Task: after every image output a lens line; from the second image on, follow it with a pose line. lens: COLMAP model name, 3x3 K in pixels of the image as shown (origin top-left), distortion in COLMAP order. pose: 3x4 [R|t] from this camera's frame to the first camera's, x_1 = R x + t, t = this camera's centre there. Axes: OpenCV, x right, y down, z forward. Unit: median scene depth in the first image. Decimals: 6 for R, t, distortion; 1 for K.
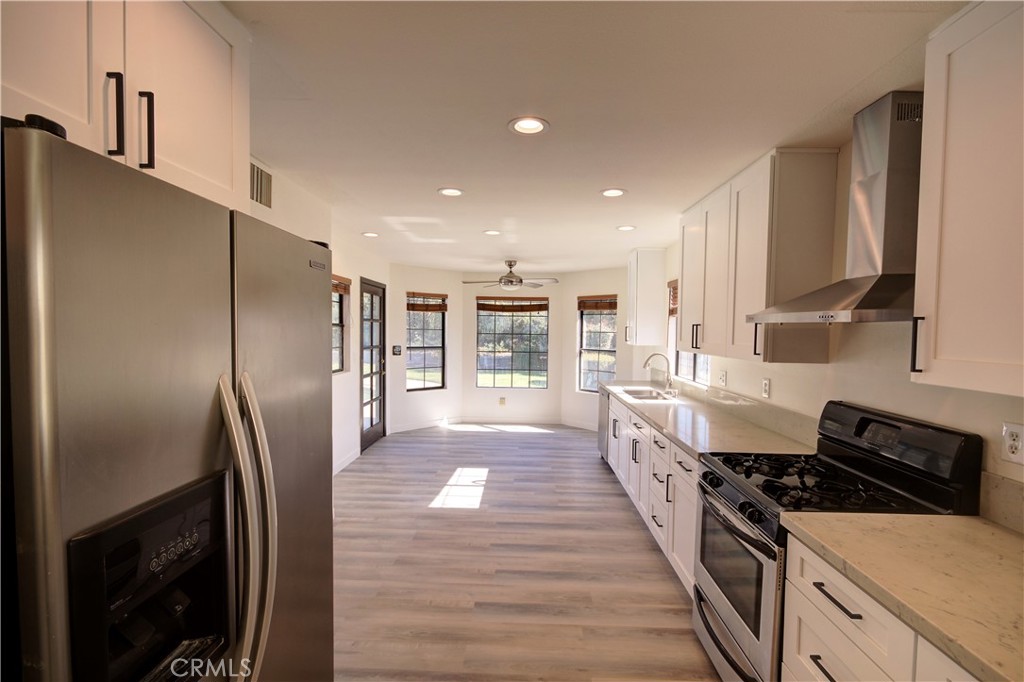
lens RADIAL K [[475.1, 0, 511.1], [0, 475.1, 343.3], [0, 0, 1]] dist [-0.010967, -0.001229]
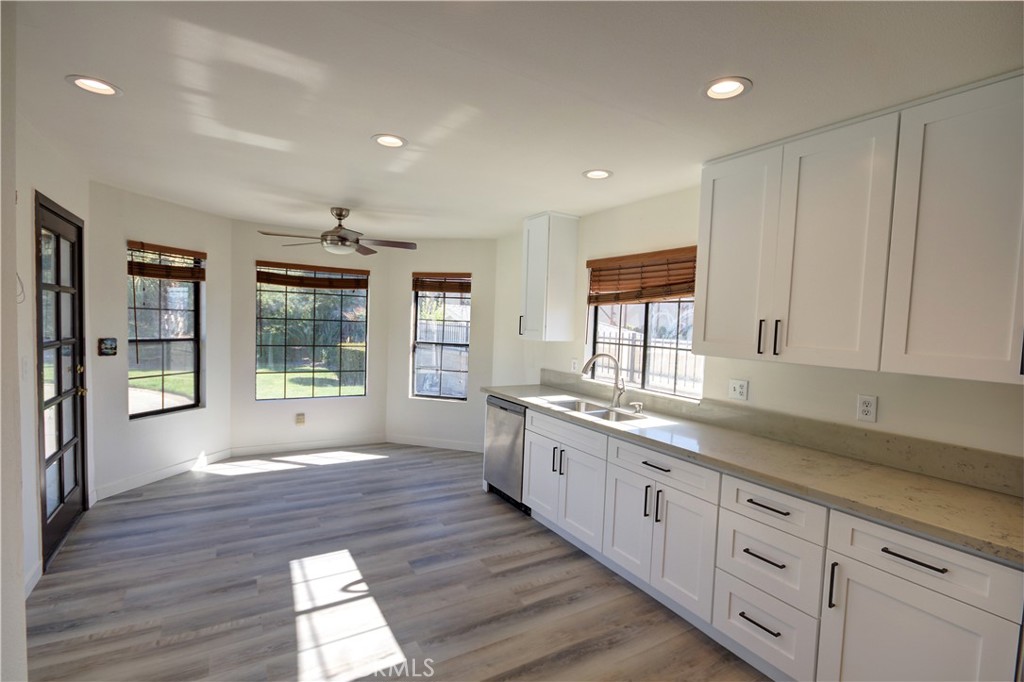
lens RADIAL K [[475.1, 0, 513.7], [0, 475.1, 346.0], [0, 0, 1]] dist [-0.010967, -0.001229]
pose [[0.837482, -0.008252, 0.546403, -0.146723], [-0.012295, 0.999348, 0.033939, -0.009920], [-0.546327, -0.035141, 0.836834, 0.299607]]
